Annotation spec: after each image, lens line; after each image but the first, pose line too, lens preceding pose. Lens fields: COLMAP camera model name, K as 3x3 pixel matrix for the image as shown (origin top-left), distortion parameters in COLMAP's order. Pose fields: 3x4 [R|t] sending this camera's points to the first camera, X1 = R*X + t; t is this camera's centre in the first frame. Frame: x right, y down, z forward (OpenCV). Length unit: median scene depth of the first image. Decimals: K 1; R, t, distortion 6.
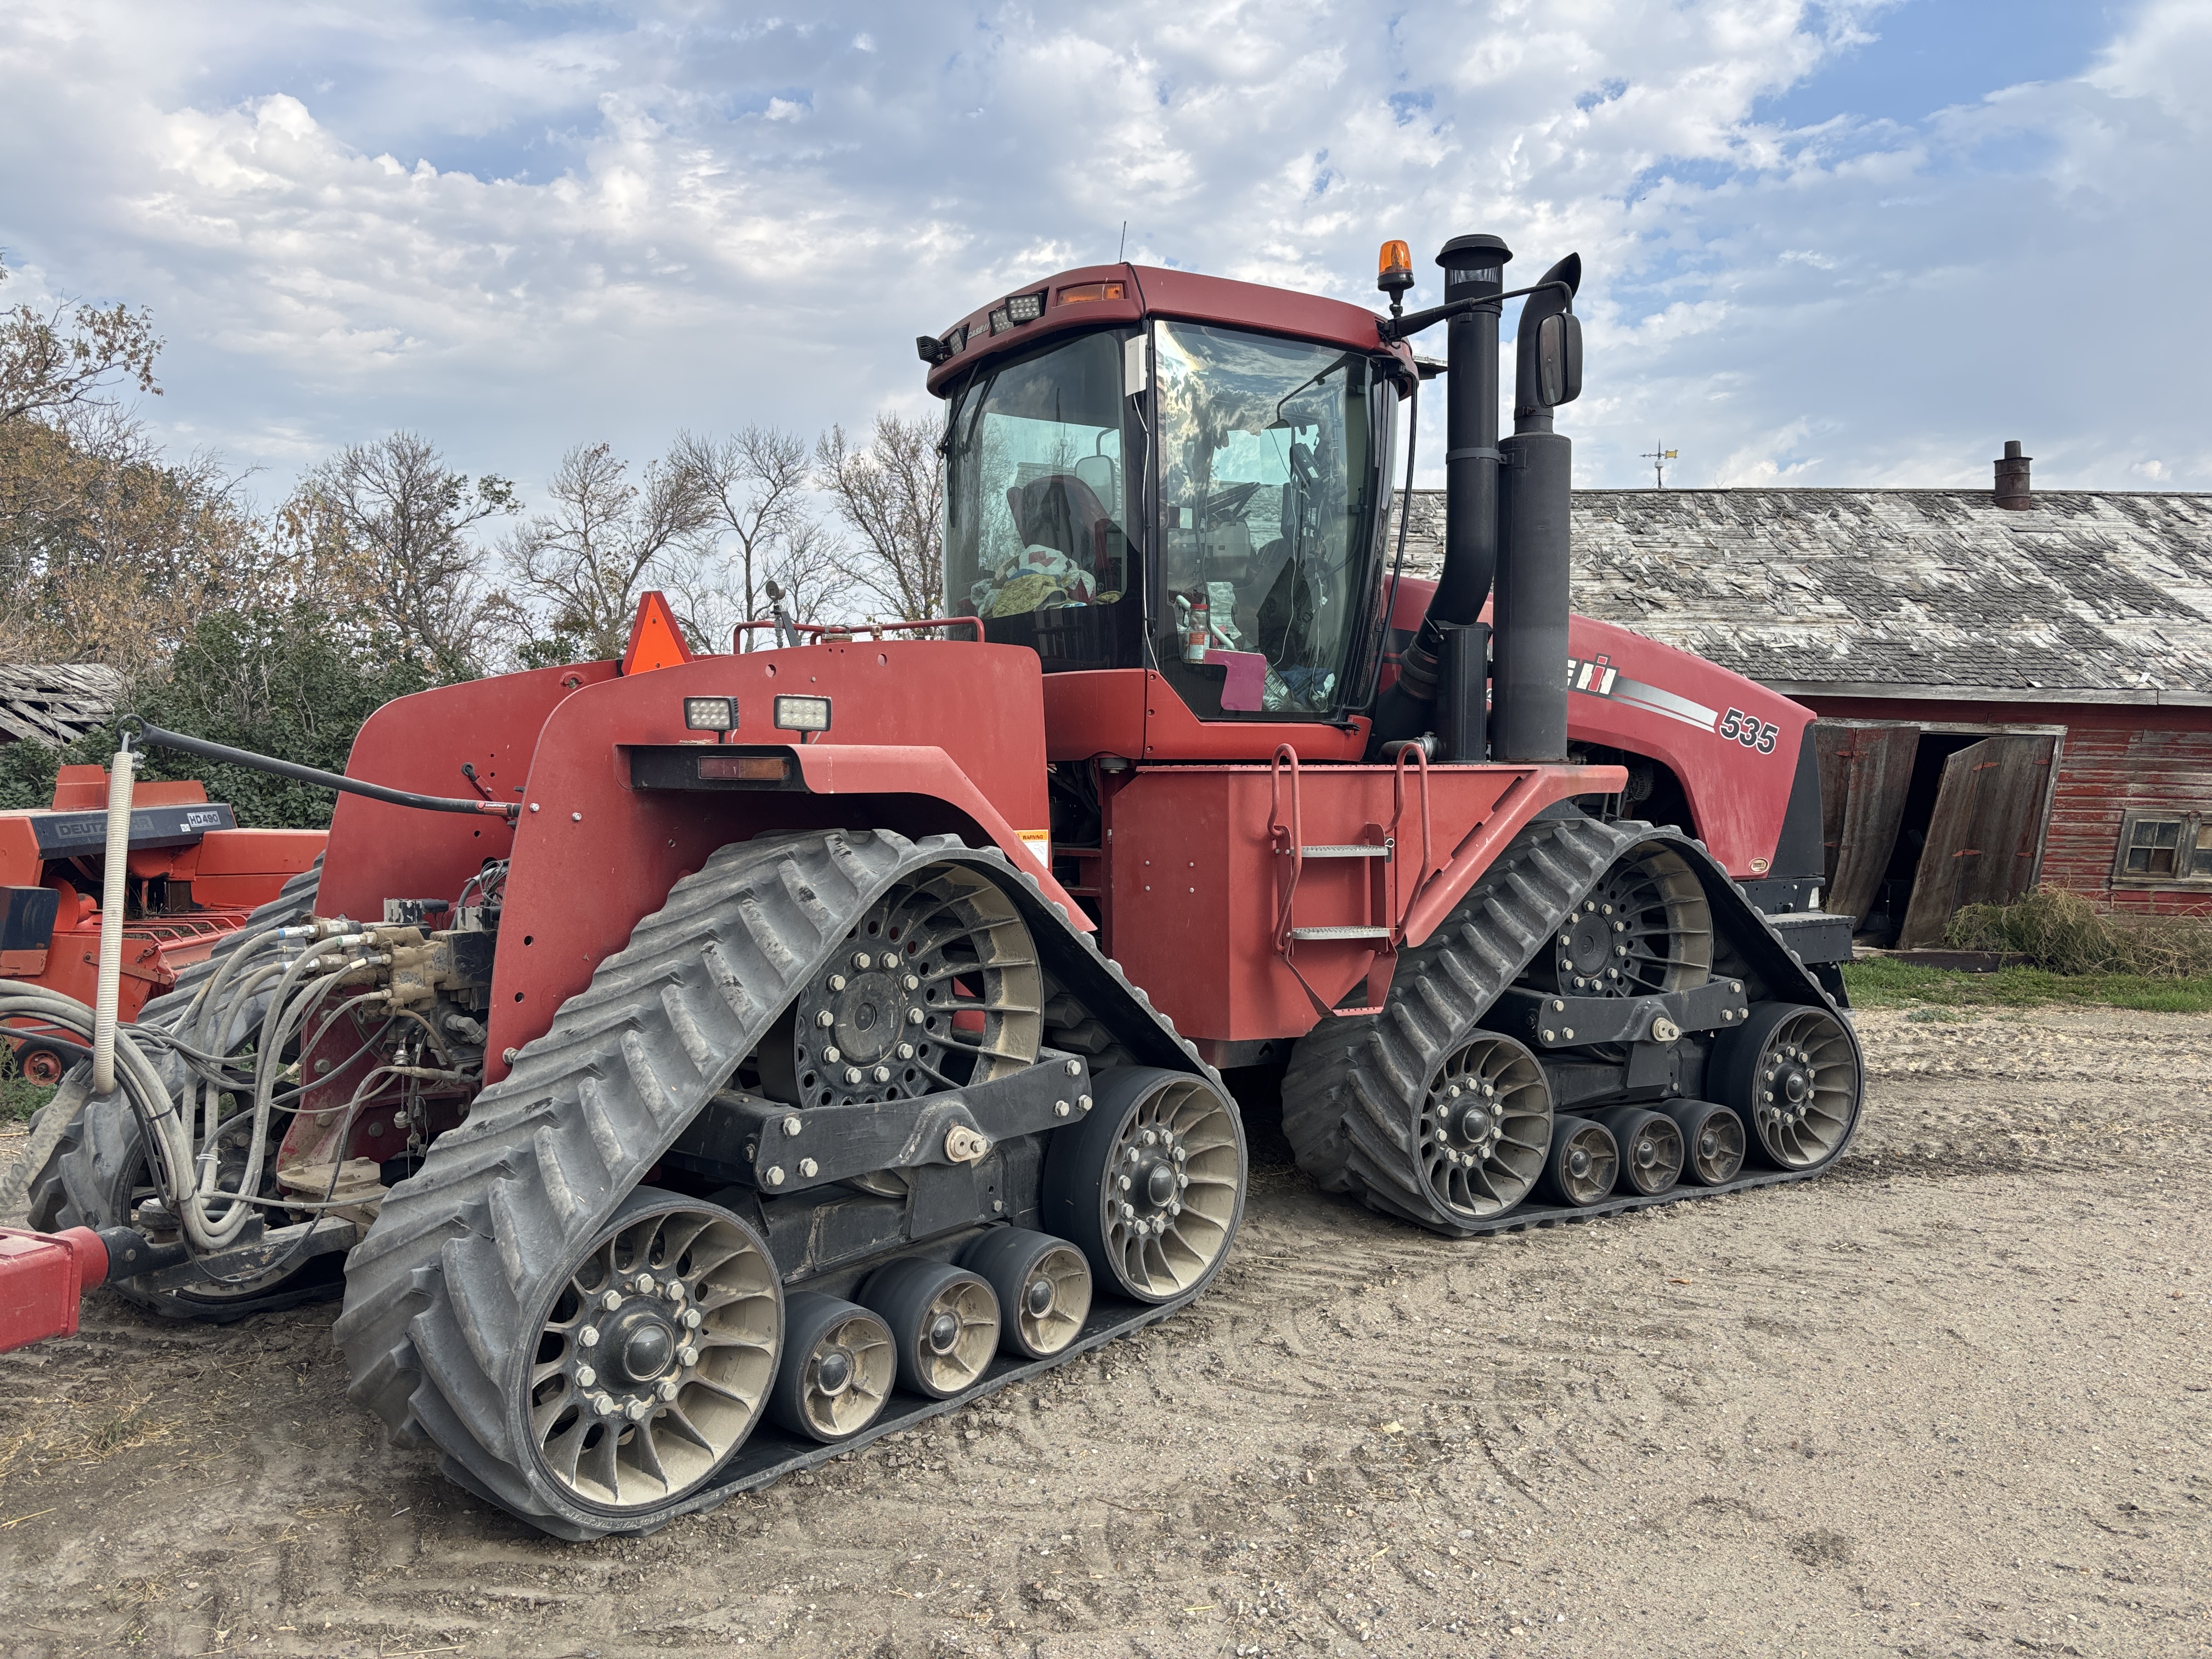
lens RADIAL K [[1677.8, 0, 1082.4], [0, 1677.8, 833.1], [0, 0, 1]] dist [0.044456, -0.046041]
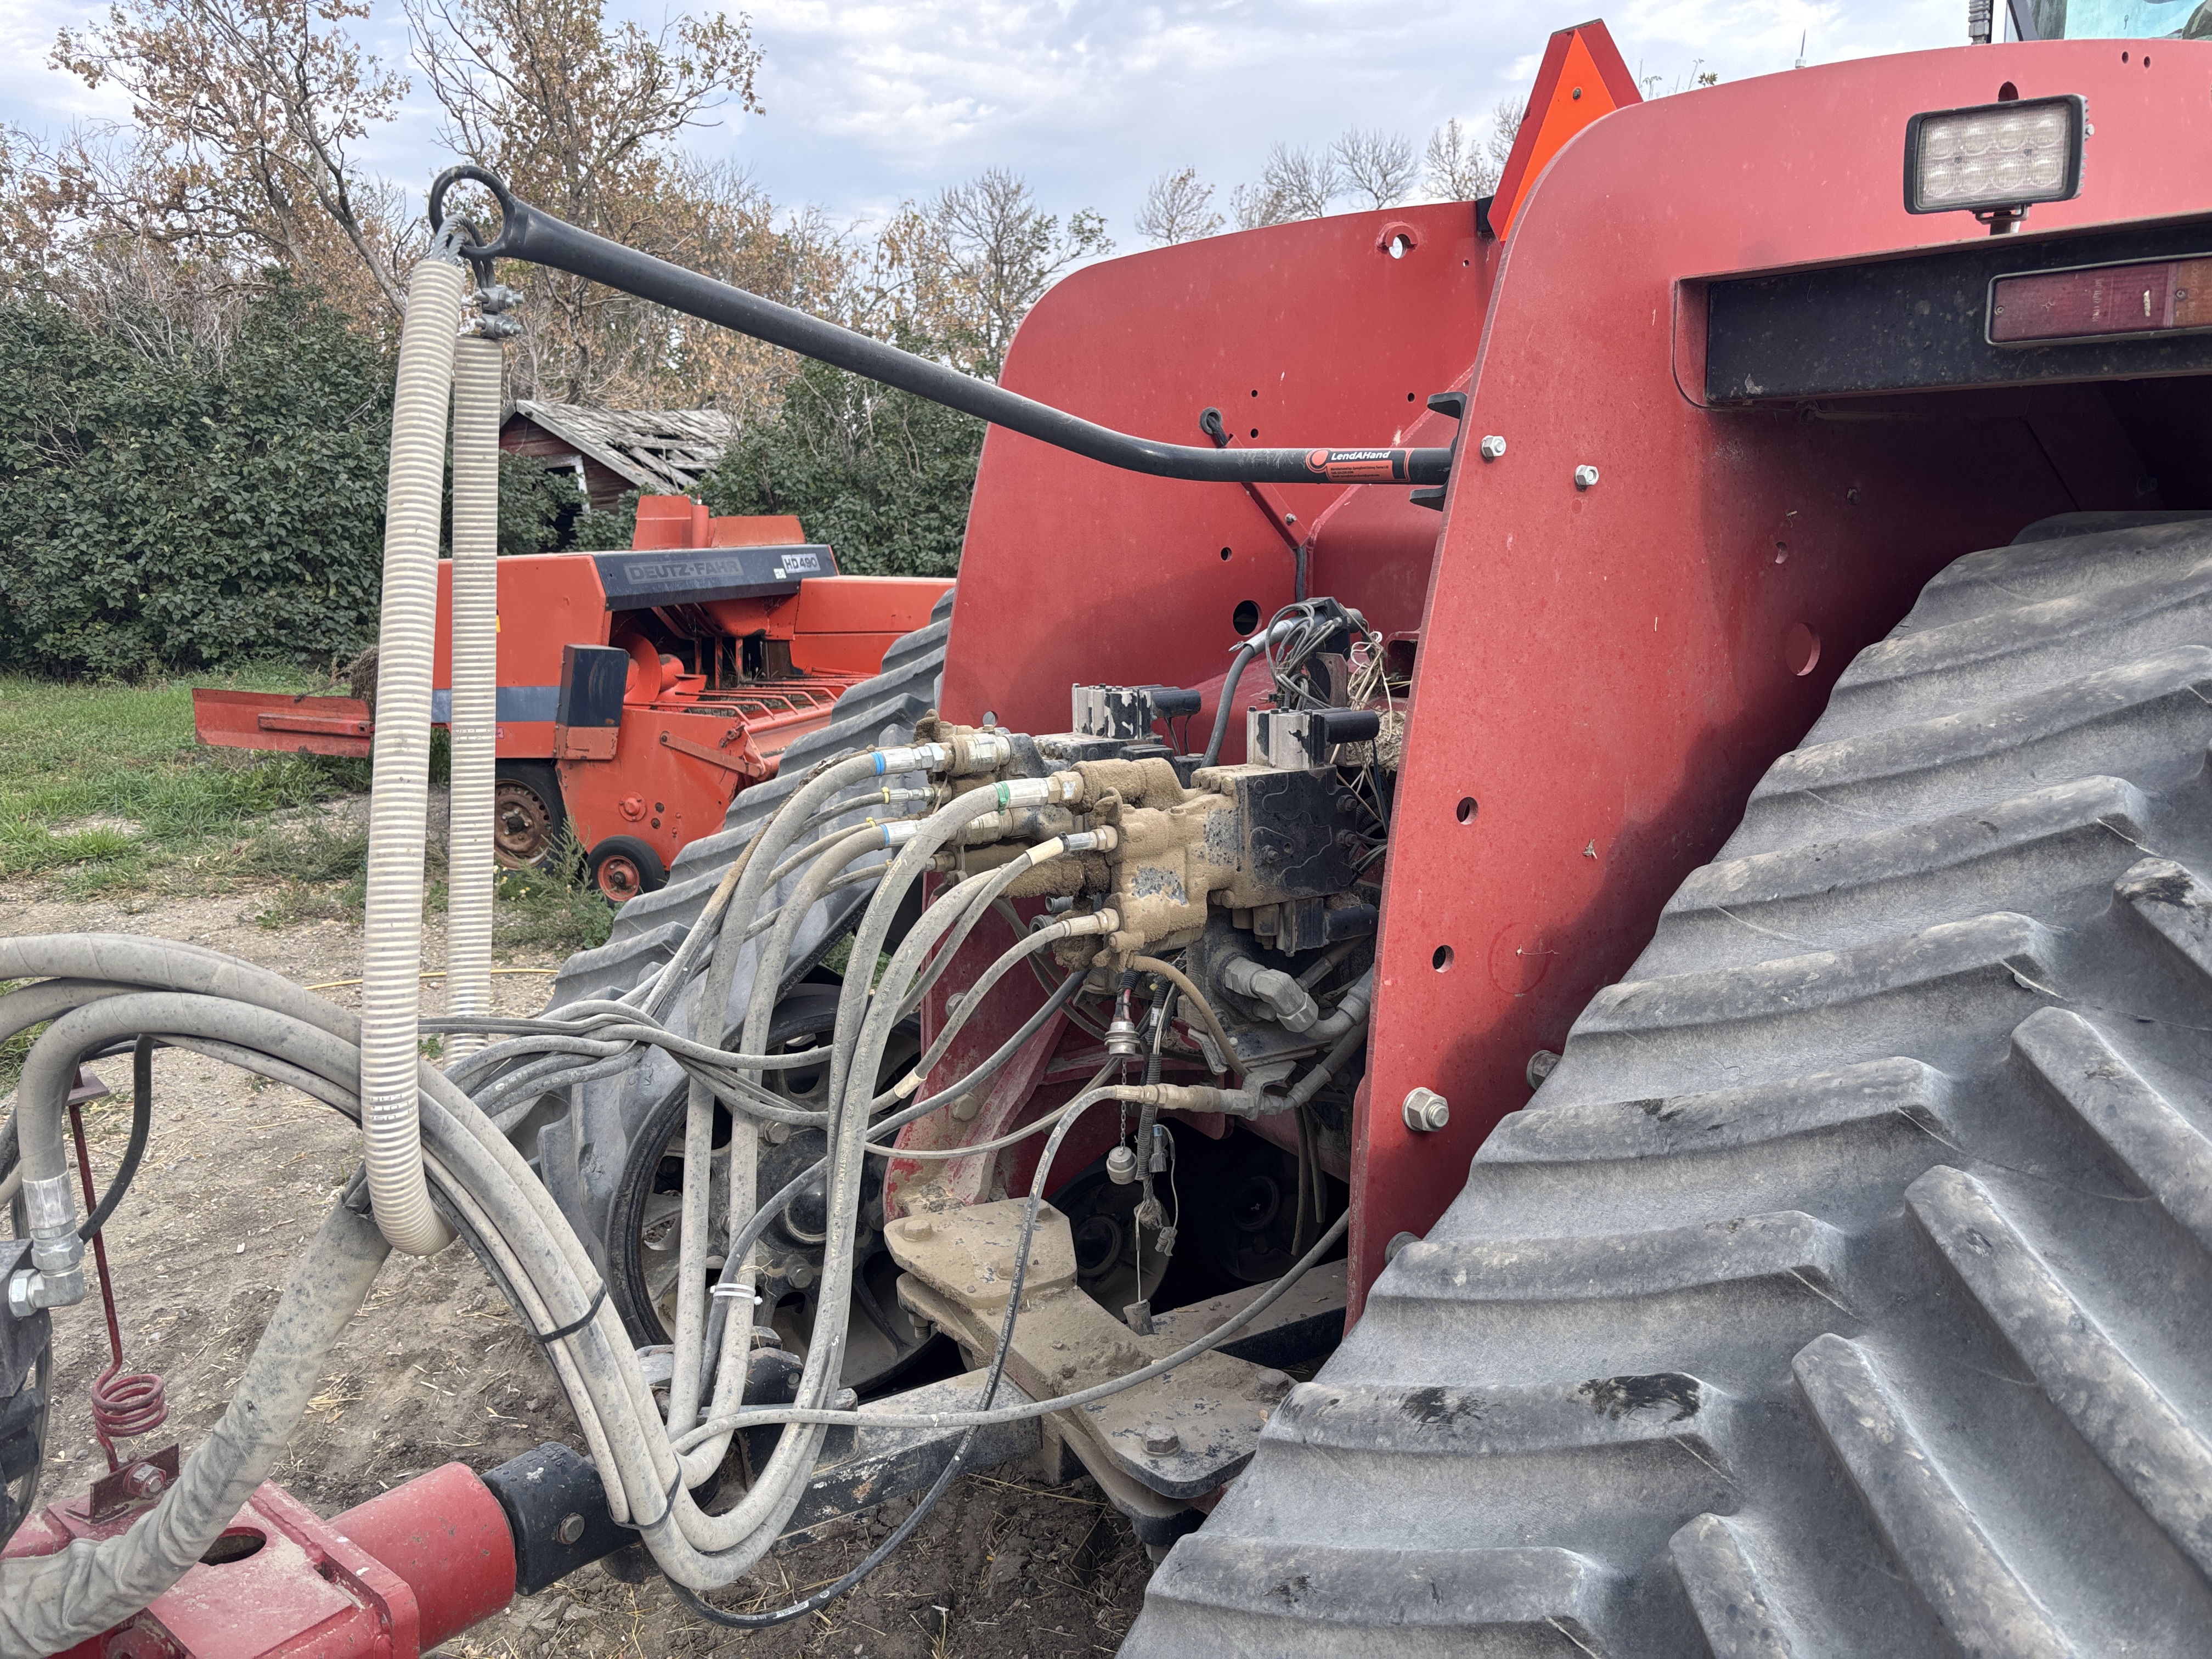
lens RADIAL K [[1674.9, 0, 1107.4], [0, 1674.9, 862.2], [0, 0, 1]] dist [0.067377, -0.088763]
pose [[0.950348, 0.047029, -0.307616, -0.125440], [0.002118, 0.987514, 0.157517, 0.006793], [0.311183, -0.150347, 0.938382, 0.269606]]
